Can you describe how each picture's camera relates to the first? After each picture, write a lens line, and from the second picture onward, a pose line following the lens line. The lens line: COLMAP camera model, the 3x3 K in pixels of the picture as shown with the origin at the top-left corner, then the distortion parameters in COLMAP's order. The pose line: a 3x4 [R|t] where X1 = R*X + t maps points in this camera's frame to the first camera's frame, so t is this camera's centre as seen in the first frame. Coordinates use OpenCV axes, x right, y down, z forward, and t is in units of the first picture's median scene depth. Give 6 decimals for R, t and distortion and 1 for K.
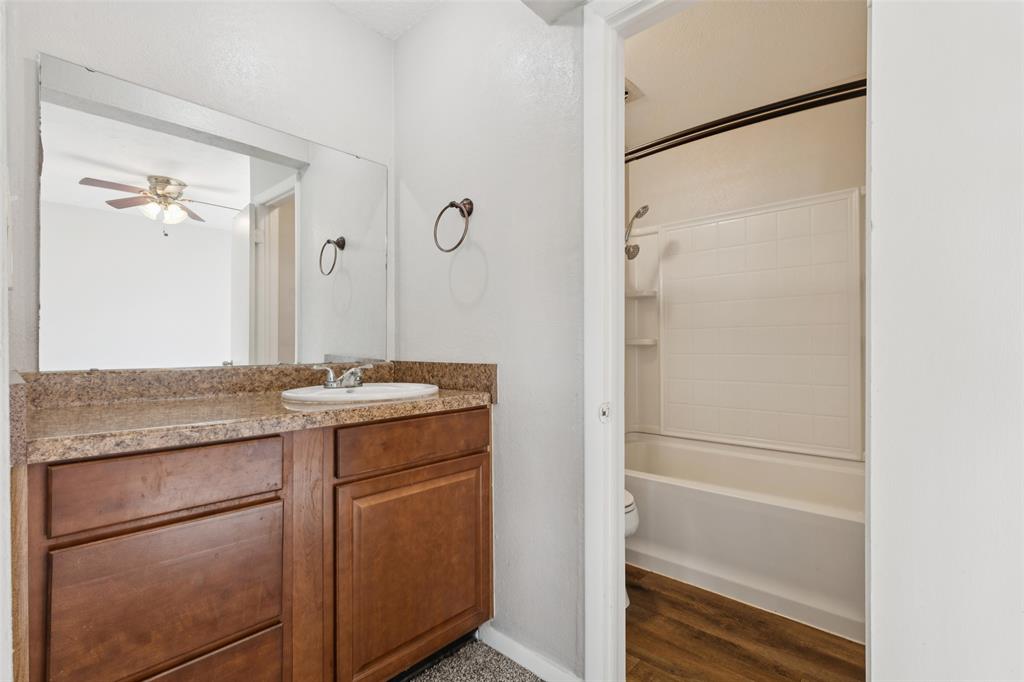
lens RADIAL K [[467.8, 0, 512.4], [0, 467.8, 348.2], [0, 0, 1]] dist [0.016301, 0.000016]
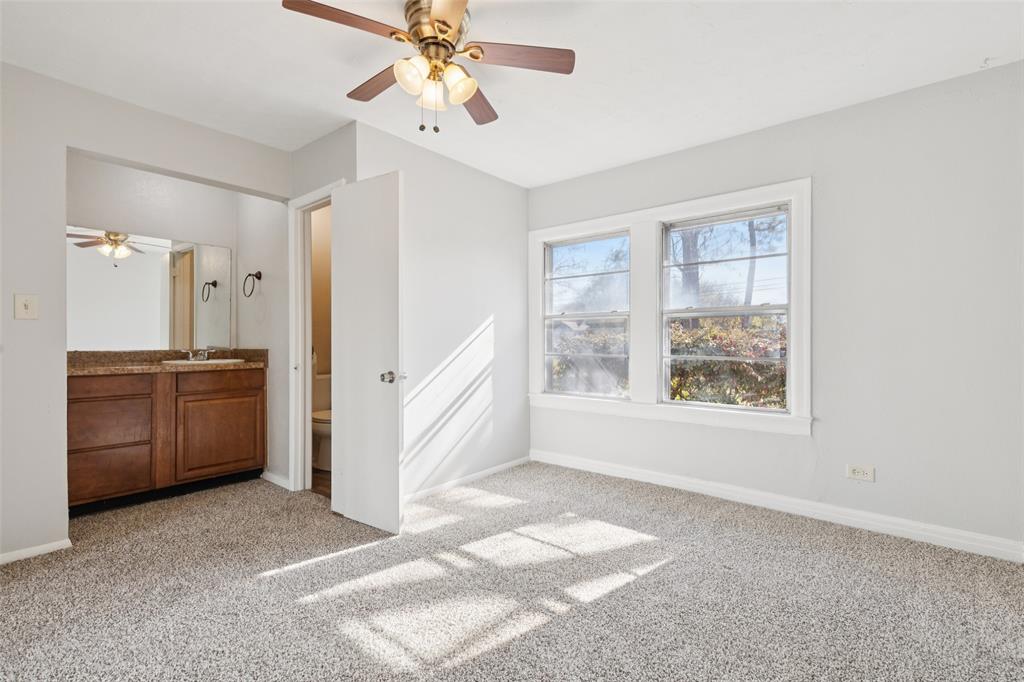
lens RADIAL K [[467.8, 0, 506.8], [0, 467.8, 340.4], [0, 0, 1]] dist [0.016301, 0.000016]
pose [[0.998978, 0.000036, 0.045199, 1.000967], [0.000369, 0.999960, -0.008943, 0.013607], [-0.045198, 0.008950, 0.998938, -1.265224]]
